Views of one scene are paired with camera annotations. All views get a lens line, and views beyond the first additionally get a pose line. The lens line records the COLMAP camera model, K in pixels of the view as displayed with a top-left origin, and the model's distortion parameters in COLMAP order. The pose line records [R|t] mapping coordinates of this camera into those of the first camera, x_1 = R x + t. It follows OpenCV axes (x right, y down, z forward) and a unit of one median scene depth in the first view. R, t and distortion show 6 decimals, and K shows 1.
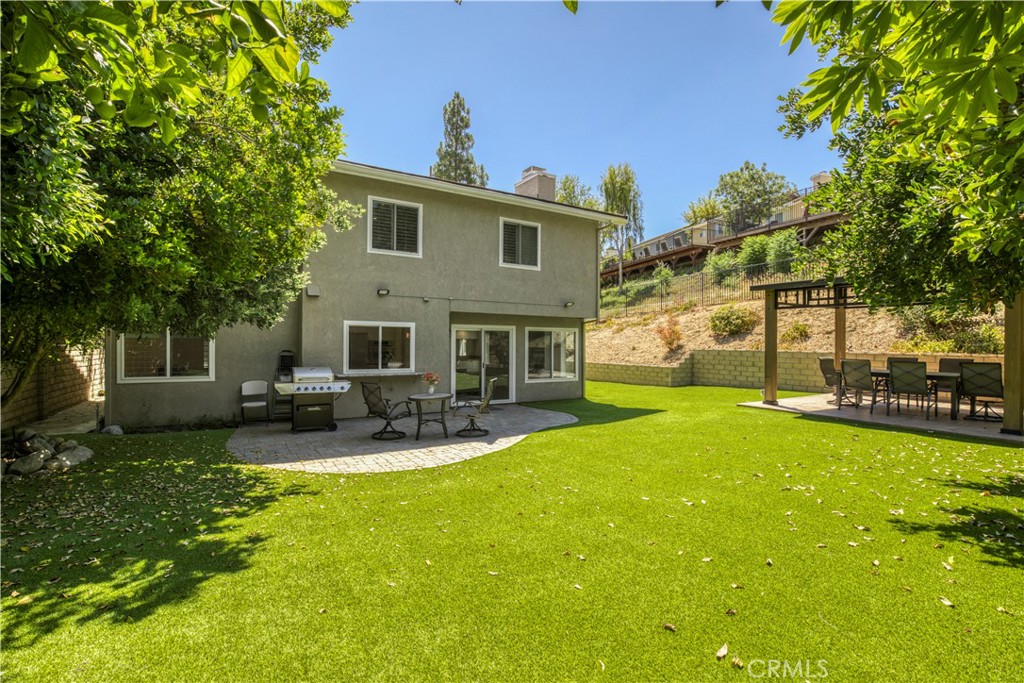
lens RADIAL K [[486.0, 0, 509.6], [0, 486.0, 343.0], [0, 0, 1]] dist [-0.023824, 0.000272]
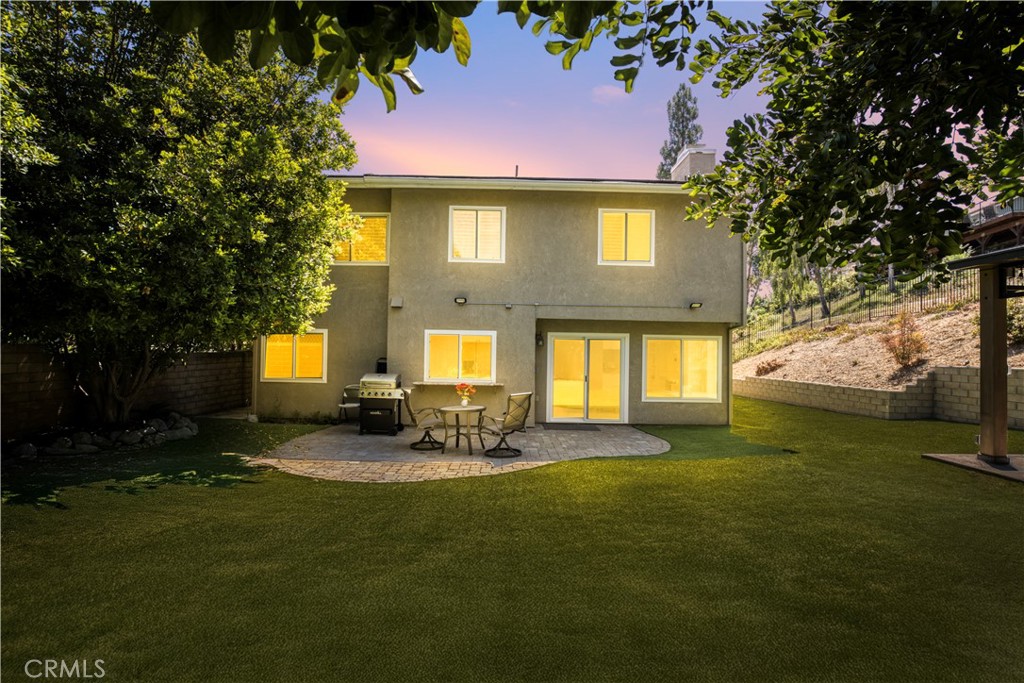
lens RADIAL K [[486.0, 0, 512.2], [0, 486.0, 345.5], [0, 0, 1]] dist [-0.023824, 0.000272]
pose [[0.854879, 0.000450, -0.518828, 0.307424], [-0.010379, 0.999814, -0.016235, 0.001815], [0.518724, 0.019264, 0.854725, 0.185360]]
